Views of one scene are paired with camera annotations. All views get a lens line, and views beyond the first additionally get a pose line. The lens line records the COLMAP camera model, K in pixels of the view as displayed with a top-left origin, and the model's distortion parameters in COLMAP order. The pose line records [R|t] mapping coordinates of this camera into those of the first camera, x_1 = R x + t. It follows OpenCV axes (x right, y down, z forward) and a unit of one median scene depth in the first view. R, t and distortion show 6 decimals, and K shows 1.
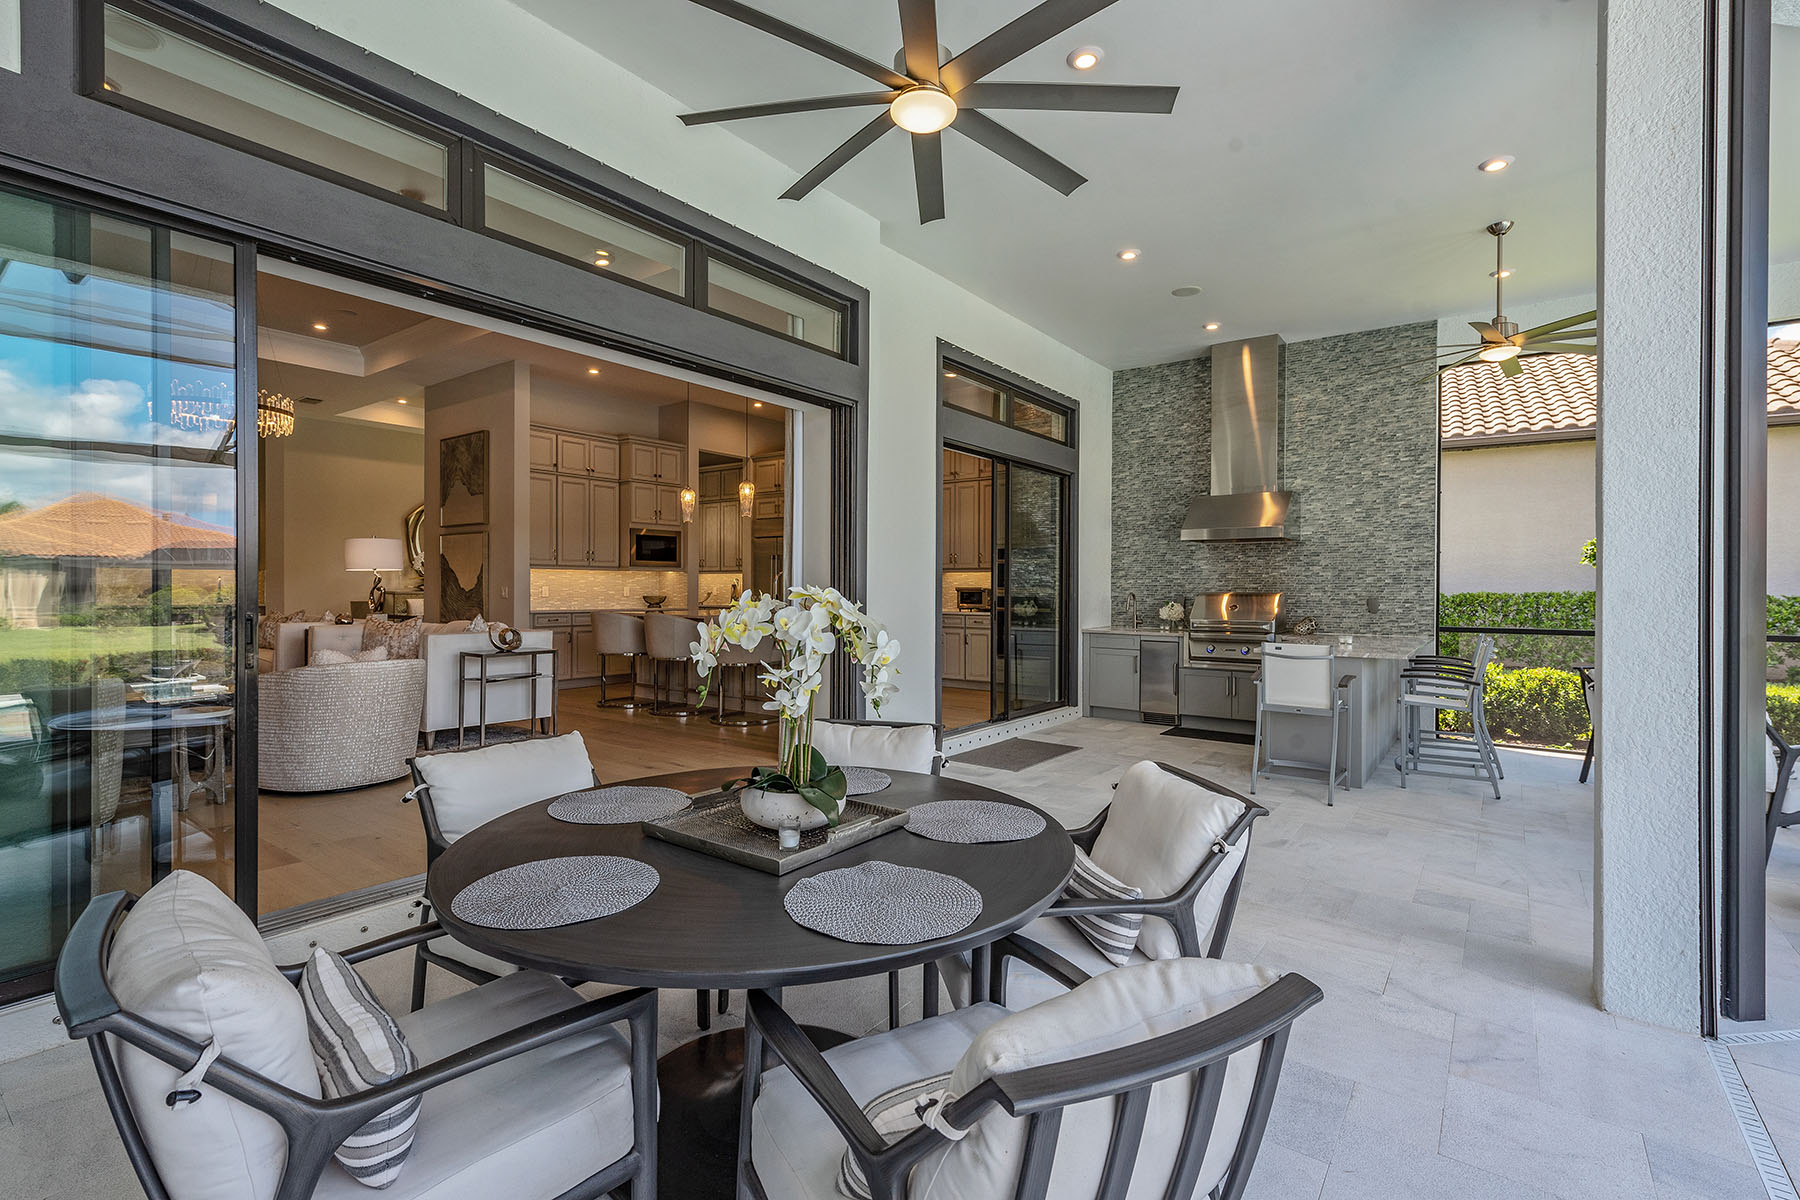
lens RADIAL K [[823.2, 0, 906.5], [0, 823.2, 590.7], [0, 0, 1]] dist [0.009654, -0.000429]
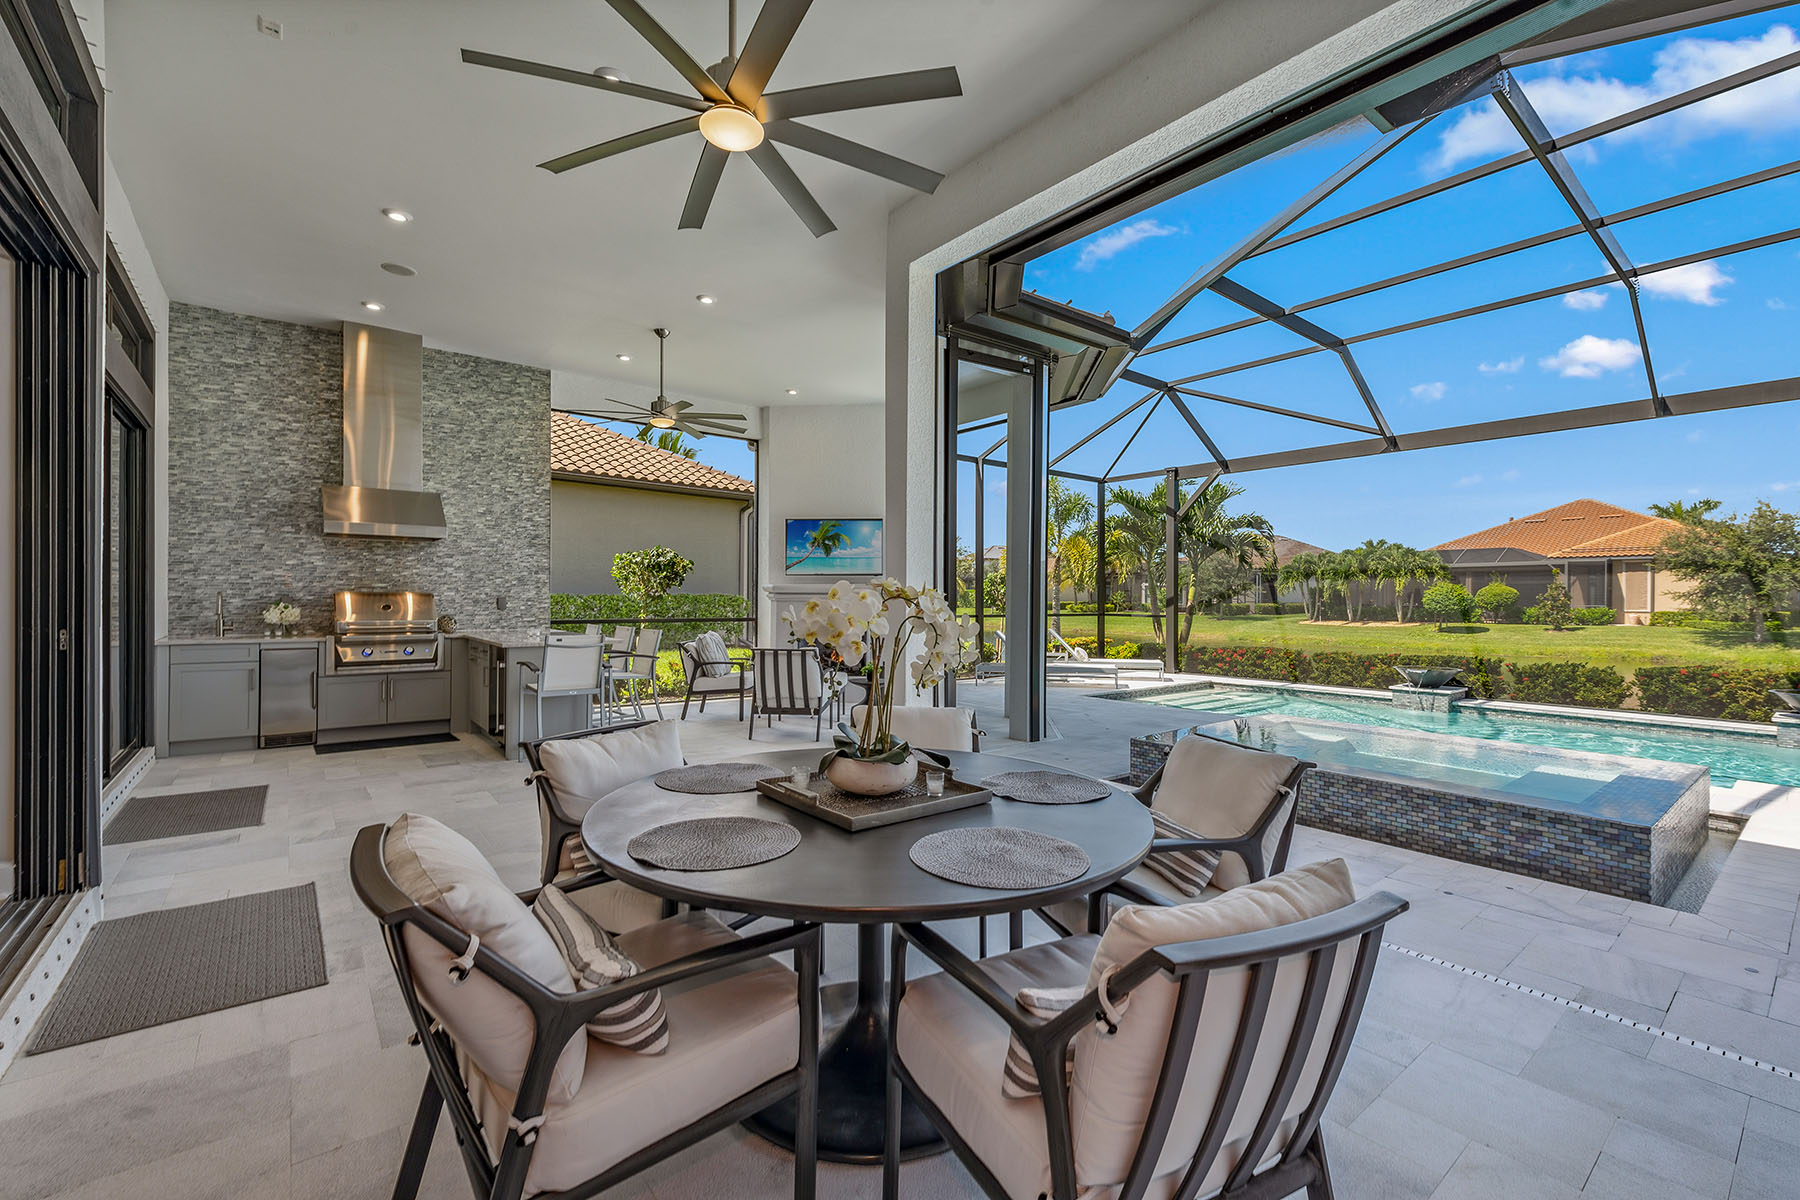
lens RADIAL K [[766.2, 0, 900.0], [0, 766.2, 600.0], [0, 0, 1]] dist [0.009011, -0.000285]
pose [[0.257549, -0.006324, 0.966245, -0.259786], [-0.003724, 0.999965, 0.007537, 0.002210], [-0.966258, -0.005539, 0.257516, 0.161043]]
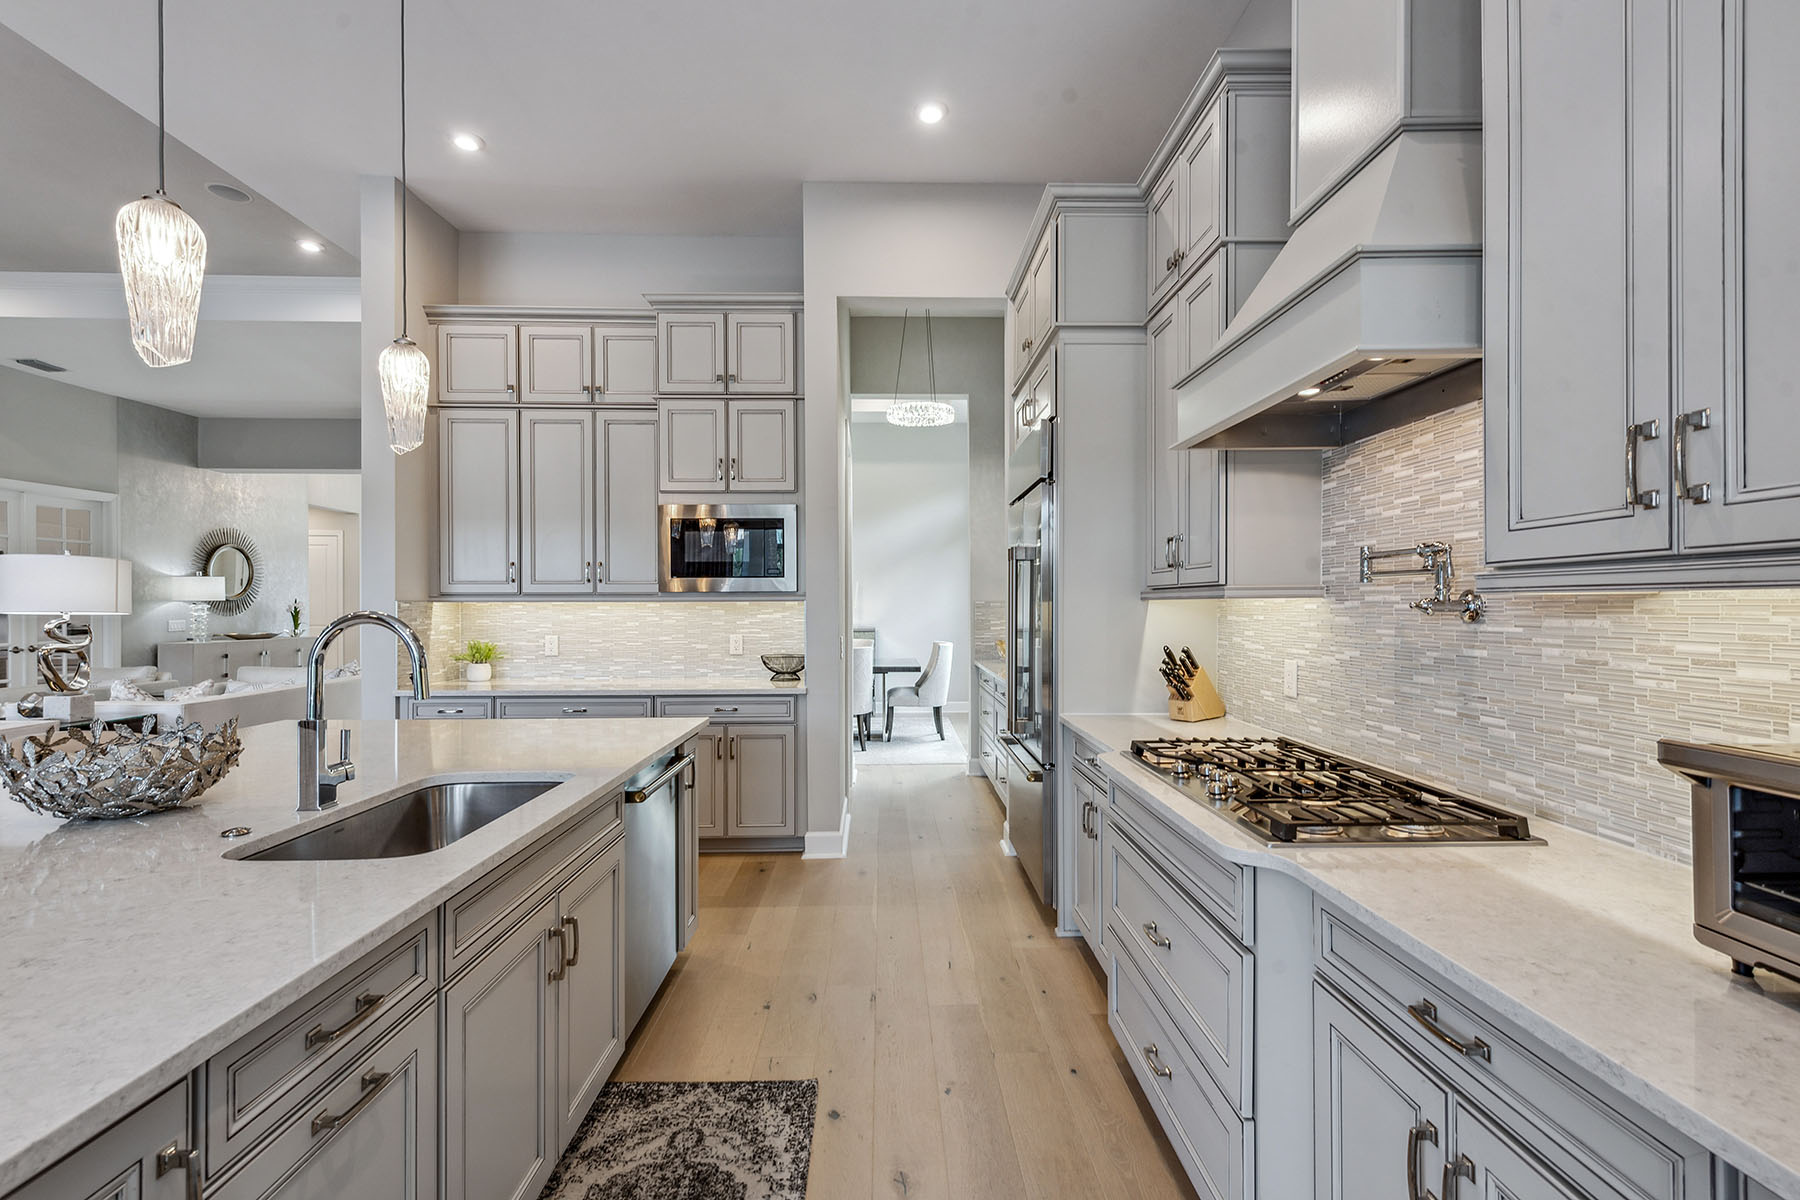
lens RADIAL K [[789.2, 0, 900.0], [0, 789.2, 600.0], [0, 0, 1]] dist [0.026832, -0.000353]
pose [[0.608261, -0.011356, -0.793656, 0.085958], [0.002779, 0.999922, -0.012177, -0.021043], [0.793732, 0.005201, 0.608245, 0.907548]]
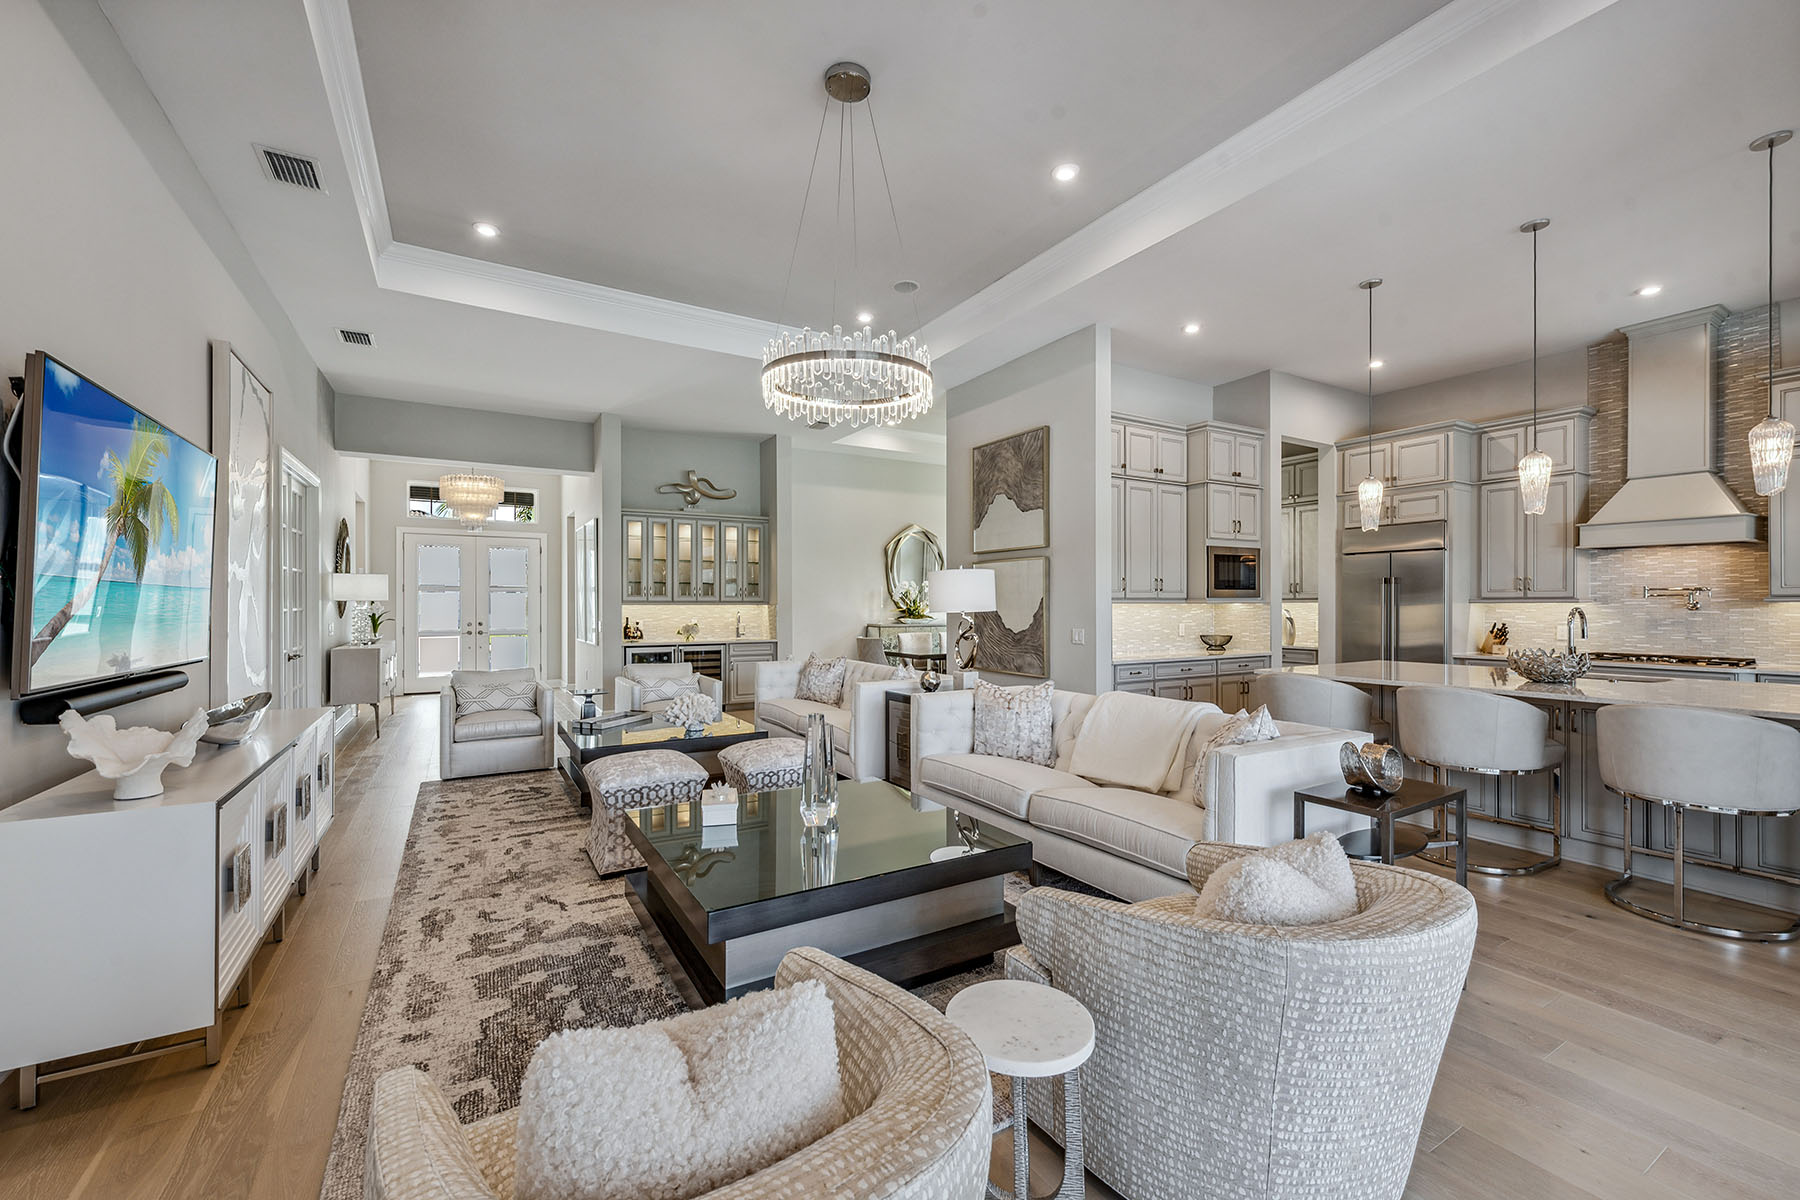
lens RADIAL K [[737.9, 0, 901.9], [0, 737.9, 603.8], [0, 0, 1]] dist [0.007017, -0.000435]
pose [[0.920564, -0.007898, -0.390513, -0.354130], [0.006089, 0.999964, -0.005870, -0.023427], [0.390545, 0.003026, 0.920579, 0.302617]]
